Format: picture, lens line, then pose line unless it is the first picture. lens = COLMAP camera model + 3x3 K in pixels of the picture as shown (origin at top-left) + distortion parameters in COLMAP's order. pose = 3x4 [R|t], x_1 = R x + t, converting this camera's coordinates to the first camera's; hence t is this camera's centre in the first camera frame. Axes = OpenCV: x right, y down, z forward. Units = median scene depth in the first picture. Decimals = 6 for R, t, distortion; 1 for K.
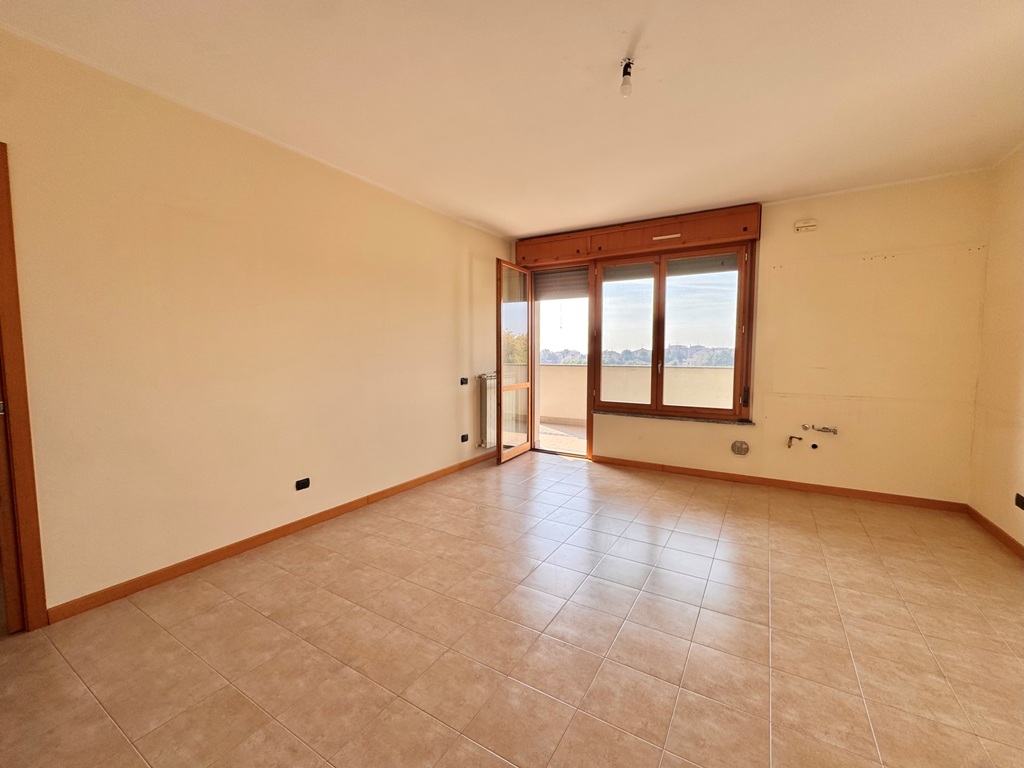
lens RADIAL K [[416.2, 0, 508.1], [0, 416.2, 386.3], [0, 0, 1]] dist [-0.004453, -0.000020]
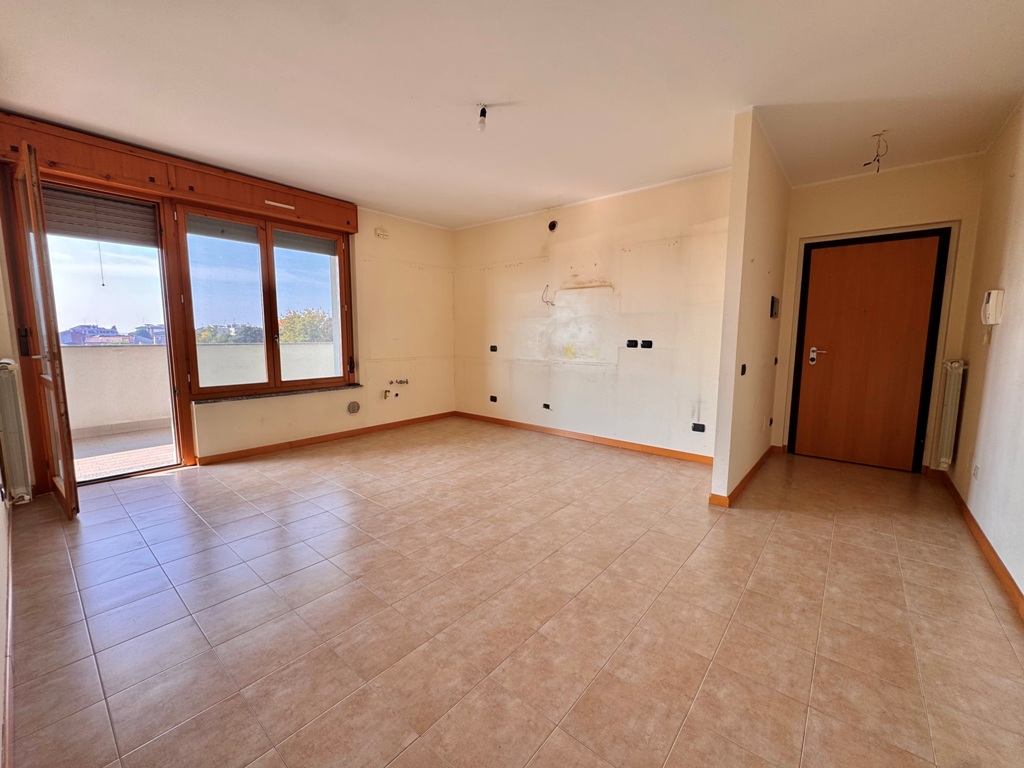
lens RADIAL K [[416.2, 0, 512.6], [0, 416.2, 380.2], [0, 0, 1]] dist [-0.004453, -0.000020]
pose [[0.150786, -0.107365, 0.982719, -0.556388], [0.075983, 0.992403, 0.096765, -0.010823], [-0.985642, 0.060079, 0.157798, 0.366261]]
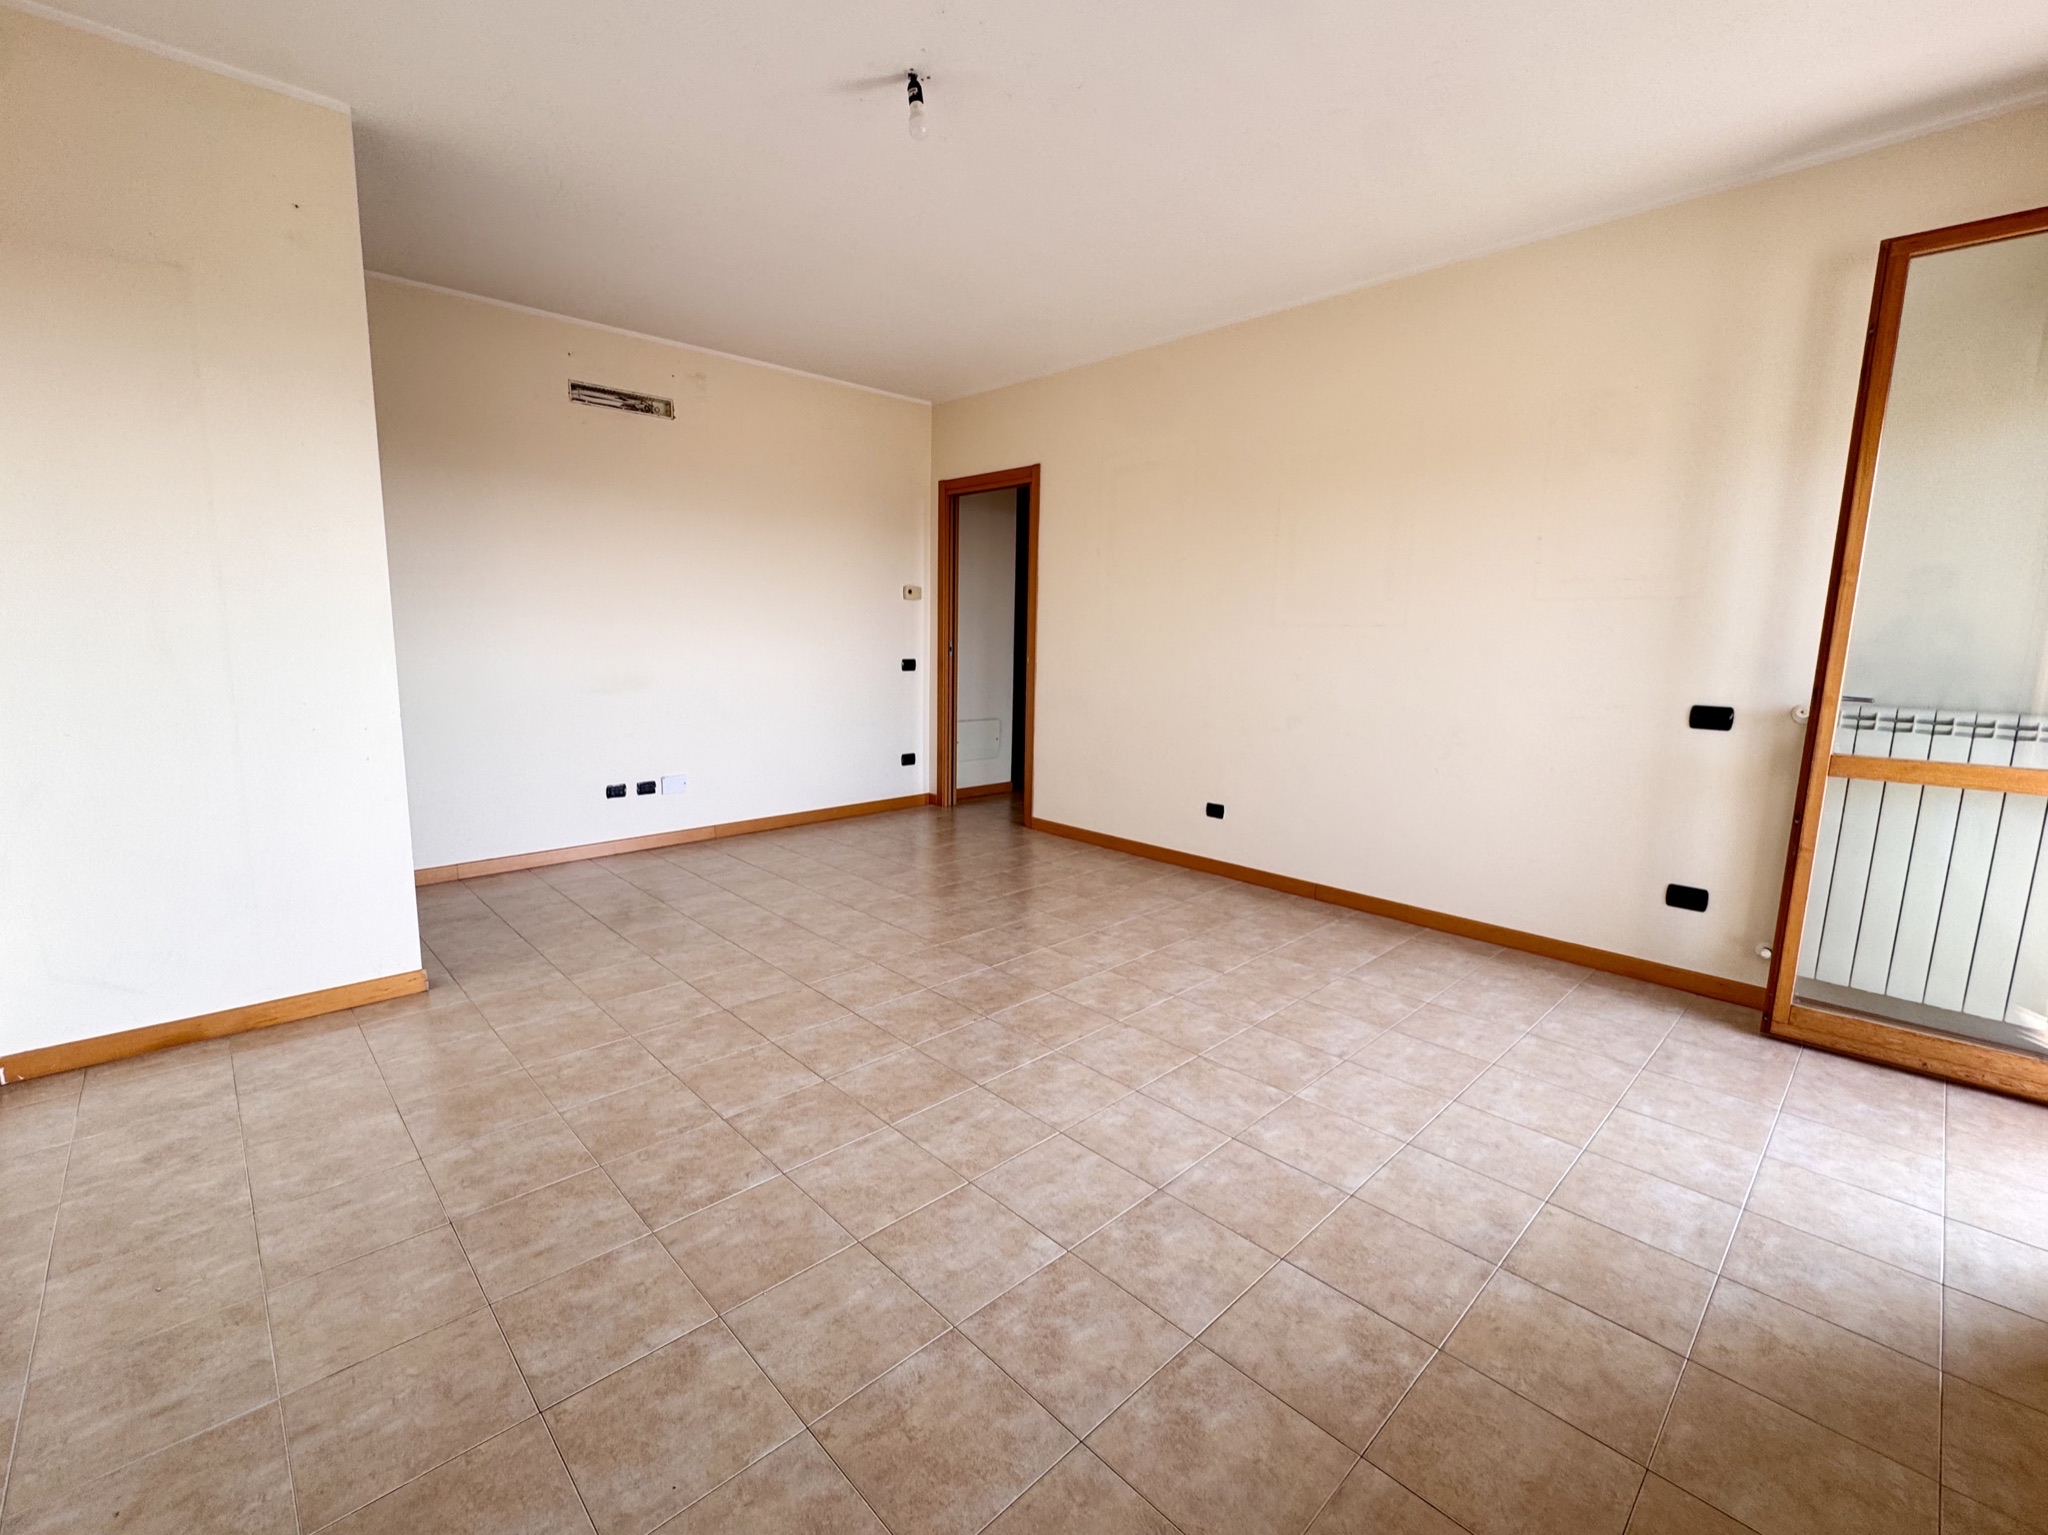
lens RADIAL K [[896.2, 0, 1014.0], [0, 896.2, 771.4], [0, 0, 1]] dist [-0.009271, 0.000190]
pose [[-0.252287, 0.146420, -0.956510, 0.758760], [-0.097098, 0.979666, 0.175575, -0.044198], [0.962768, 0.137170, -0.232940, 0.758102]]
